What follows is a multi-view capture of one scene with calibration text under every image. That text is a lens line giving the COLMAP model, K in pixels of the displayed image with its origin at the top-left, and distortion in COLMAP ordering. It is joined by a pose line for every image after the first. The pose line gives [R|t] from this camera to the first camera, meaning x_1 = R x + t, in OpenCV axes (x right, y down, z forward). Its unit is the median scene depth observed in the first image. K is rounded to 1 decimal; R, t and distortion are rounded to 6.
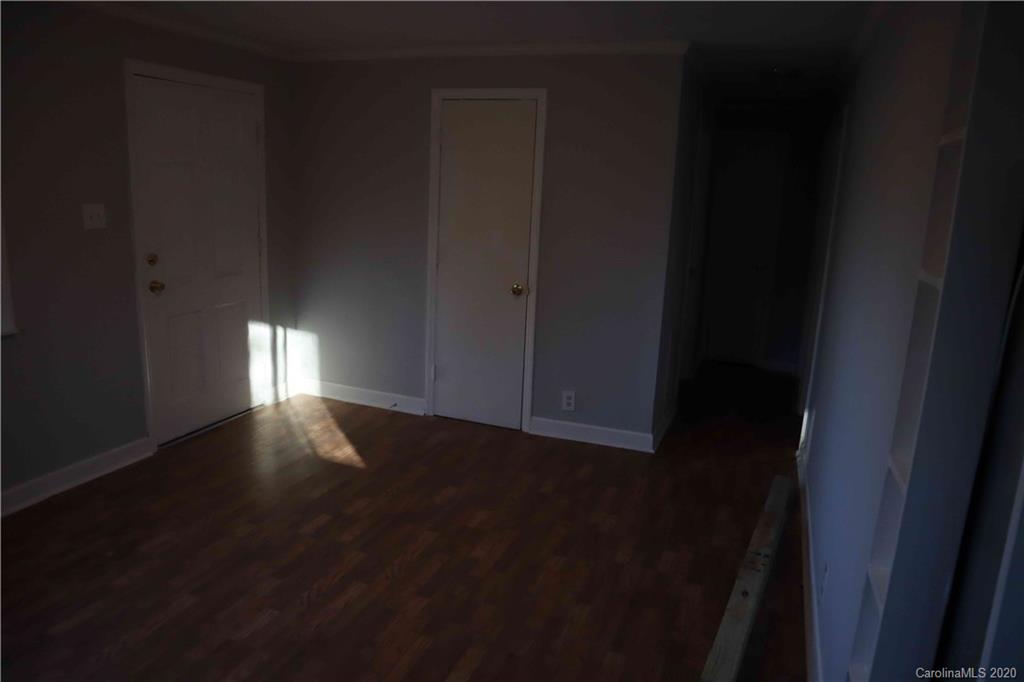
lens RADIAL K [[706.4, 0, 512.0], [0, 706.4, 341.0], [0, 0, 1]] dist [-0.132123, 0.088658]
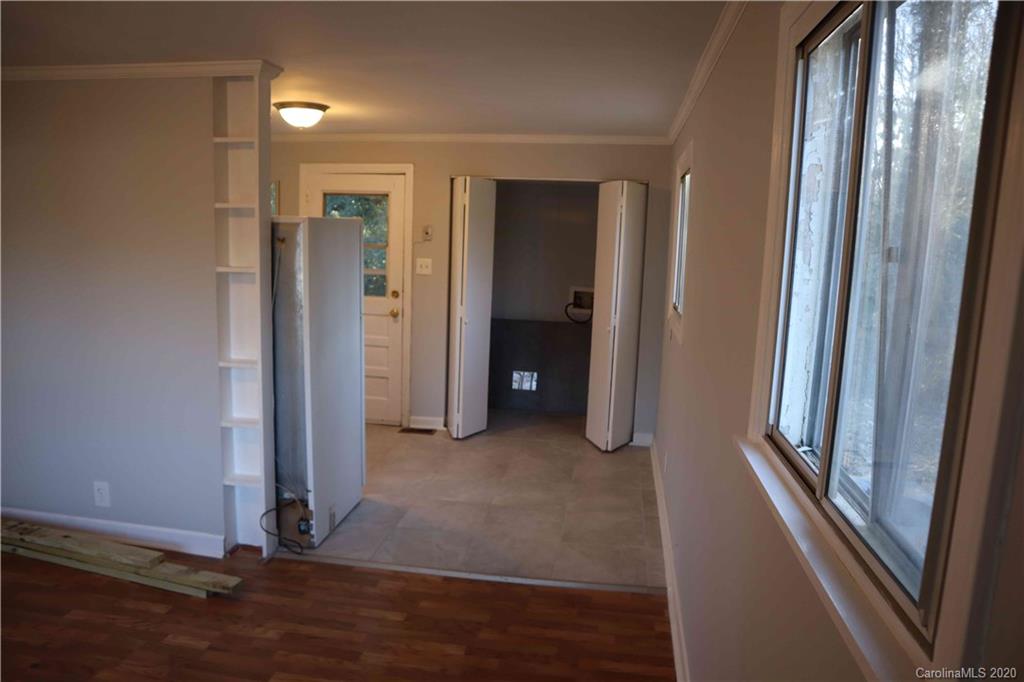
lens RADIAL K [[706.4, 0, 512.0], [0, 706.4, 341.0], [0, 0, 1]] dist [-0.132123, 0.088658]
pose [[-0.204955, -0.190306, 0.960092, -0.570511], [0.175123, 0.957957, 0.227267, -0.073230], [-0.962977, 0.214714, -0.163011, 0.185429]]
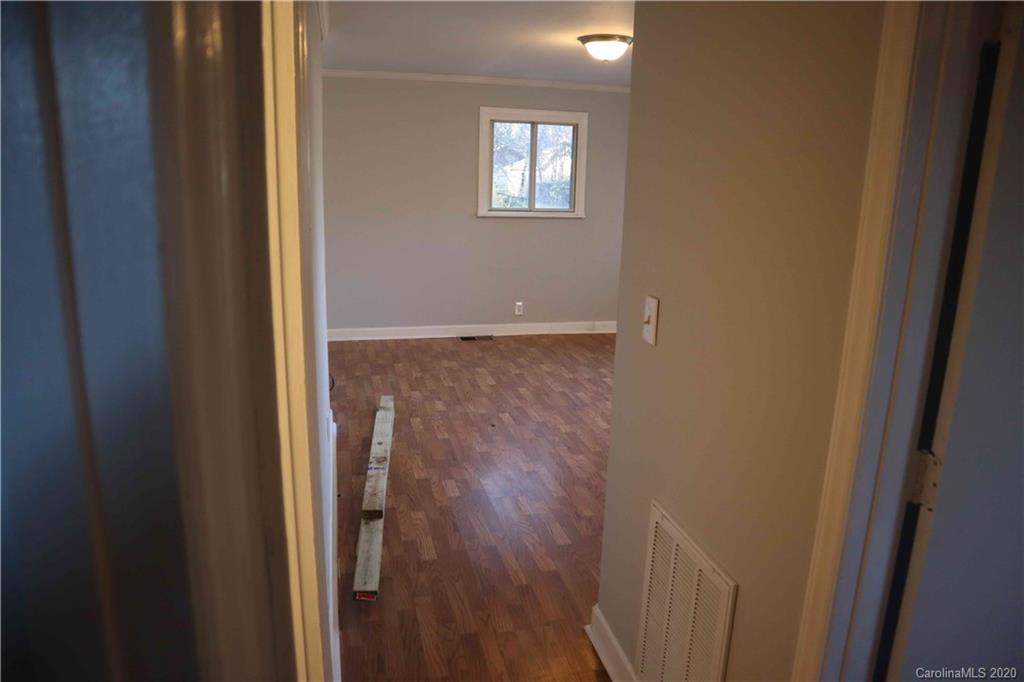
lens RADIAL K [[706.4, 0, 512.0], [0, 706.4, 341.0], [0, 0, 1]] dist [-0.132123, 0.088658]
pose [[-0.820136, 0.066310, -0.568313, 0.539407], [-0.189851, 0.905453, 0.379621, -0.250539], [0.539754, 0.419235, -0.730005, 1.233224]]
